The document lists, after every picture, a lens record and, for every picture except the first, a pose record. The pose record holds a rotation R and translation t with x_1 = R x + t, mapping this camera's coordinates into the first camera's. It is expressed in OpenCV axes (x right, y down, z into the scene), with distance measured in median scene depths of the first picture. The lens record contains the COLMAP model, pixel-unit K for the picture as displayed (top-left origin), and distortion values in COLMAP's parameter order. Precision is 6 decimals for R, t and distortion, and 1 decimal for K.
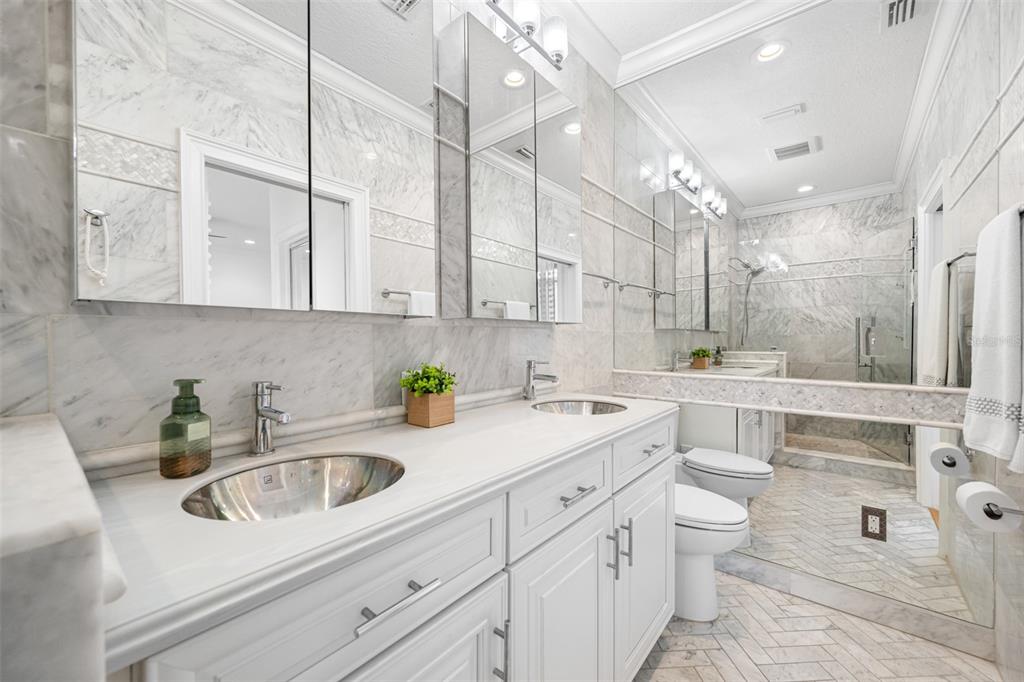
lens RADIAL K [[405.5, 0, 532.8], [0, 405.5, 341.6], [0, 0, 1]] dist [0.003601, 0.000380]
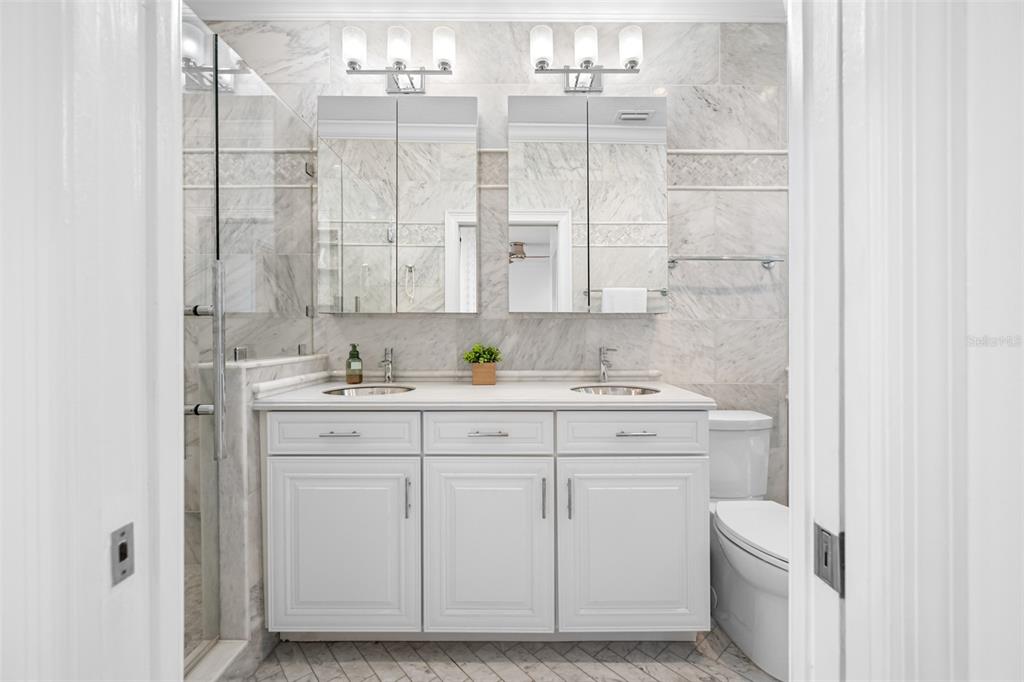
lens RADIAL K [[417.4, 0, 507.6], [0, 417.4, 335.1], [0, 0, 1]] dist [0.000593, -0.000040]
pose [[0.630331, 0.013748, -0.776205, 0.850700], [-0.010487, 0.999903, 0.009194, 0.004337], [0.776256, 0.002345, 0.630413, 0.071905]]
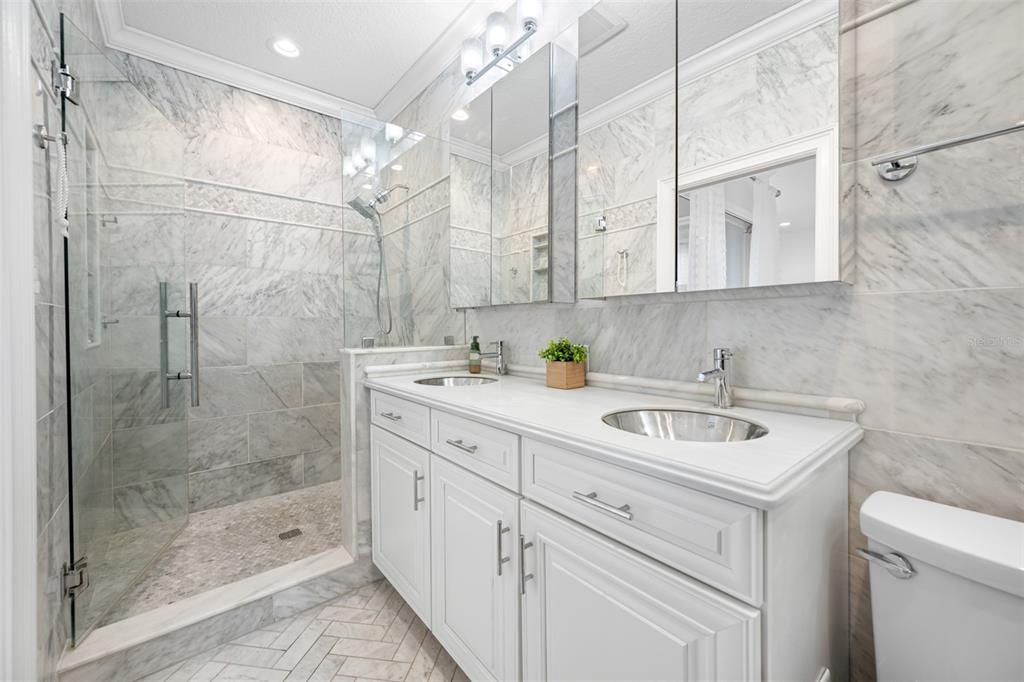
lens RADIAL K [[405.1, 0, 535.1], [0, 405.1, 330.5], [0, 0, 1]] dist [0.000732, -0.000066]
pose [[-0.188391, 0.025579, -0.981761, 0.825754], [0.005177, 0.999673, 0.025053, -0.002507], [0.982081, -0.000363, -0.188461, 0.964552]]
